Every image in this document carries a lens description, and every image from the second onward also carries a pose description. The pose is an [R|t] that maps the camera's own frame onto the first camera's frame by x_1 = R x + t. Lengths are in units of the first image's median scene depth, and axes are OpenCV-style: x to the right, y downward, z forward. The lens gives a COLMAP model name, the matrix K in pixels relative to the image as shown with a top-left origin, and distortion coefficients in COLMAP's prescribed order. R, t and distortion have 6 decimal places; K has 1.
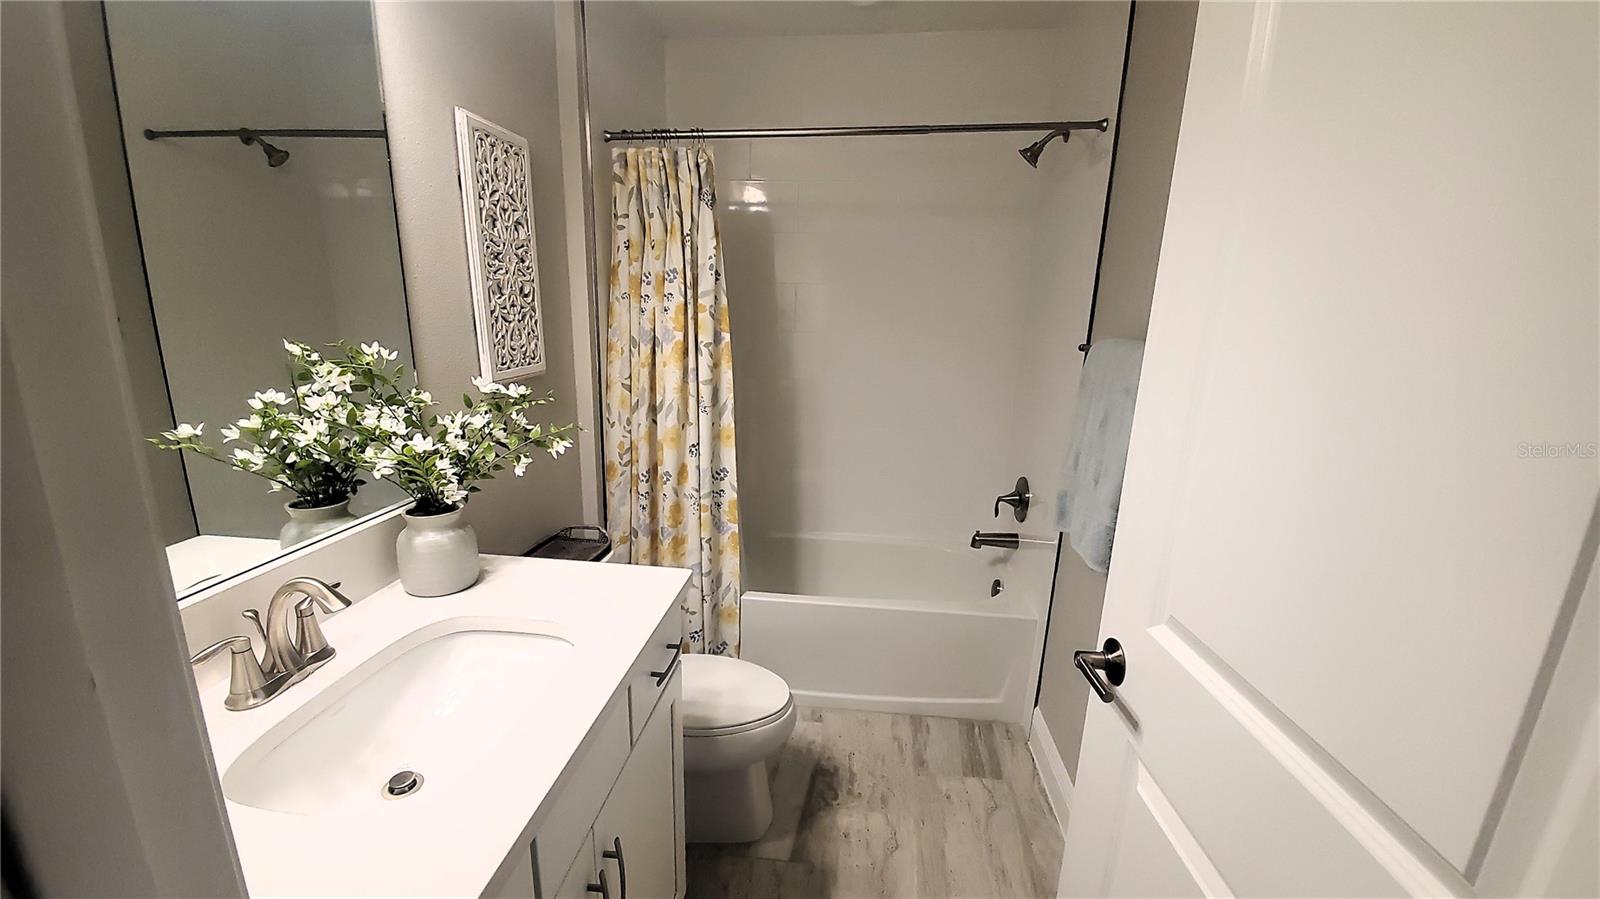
lens RADIAL K [[628.3, 0, 802.7], [0, 628.3, 471.2], [0, 0, 1]] dist [-0.004243, -0.006246]
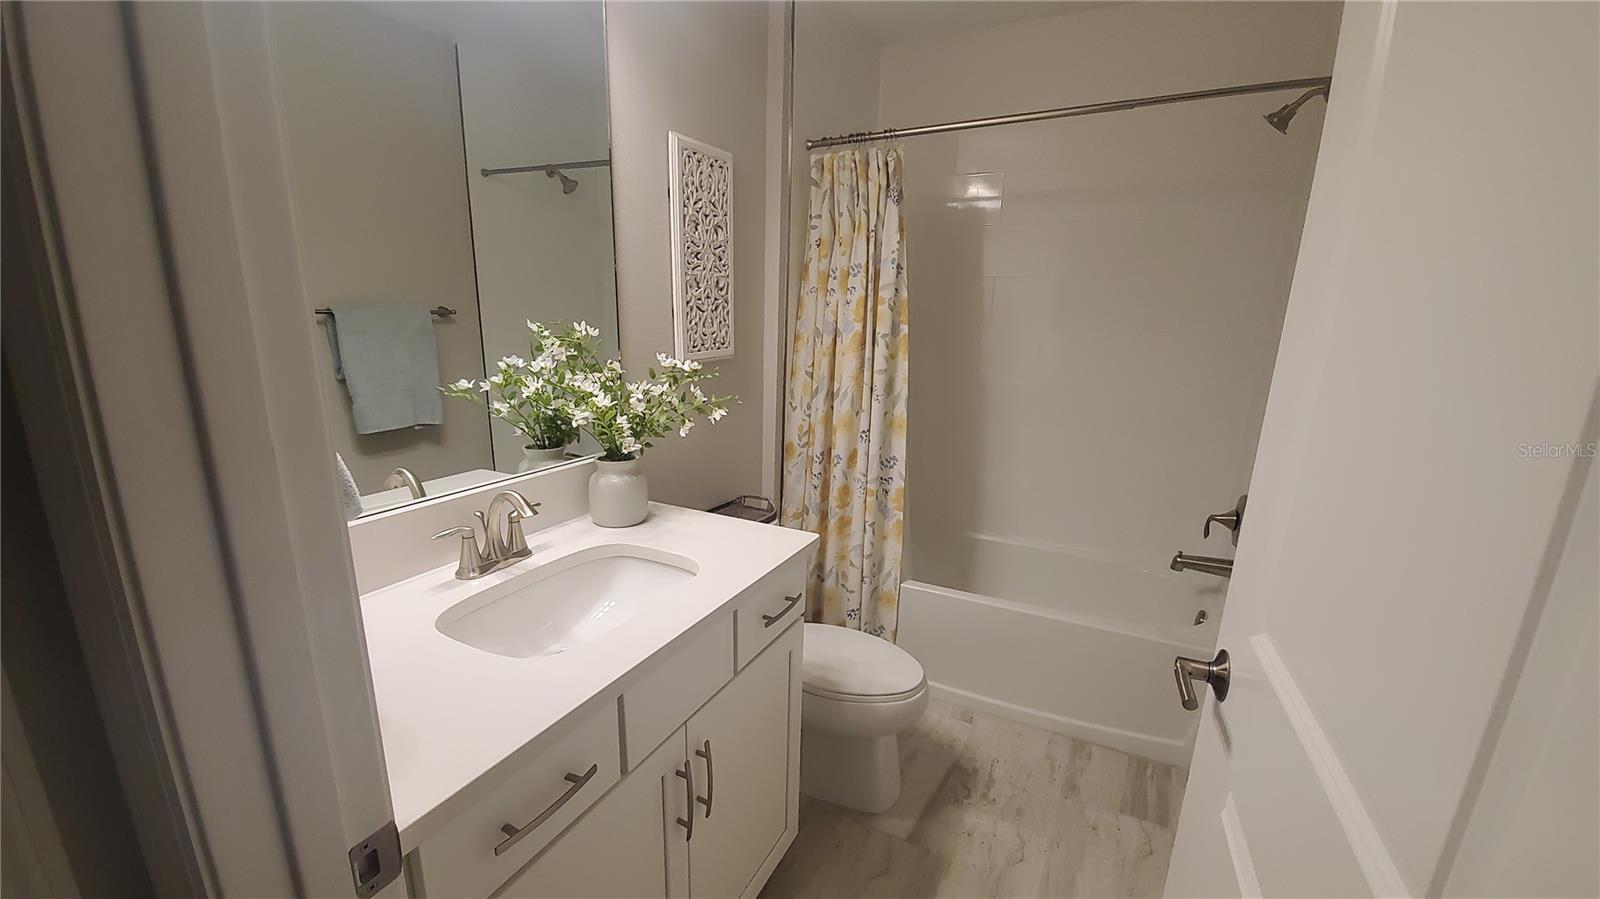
lens RADIAL K [[628.3, 0, 791.5], [0, 628.3, 466.9], [0, 0, 1]] dist [-0.004243, -0.006246]
pose [[0.933612, 0.080640, -0.349094, 0.096048], [-0.083622, 0.996476, 0.006546, 0.023738], [0.348392, 0.023080, 0.937065, -0.025518]]
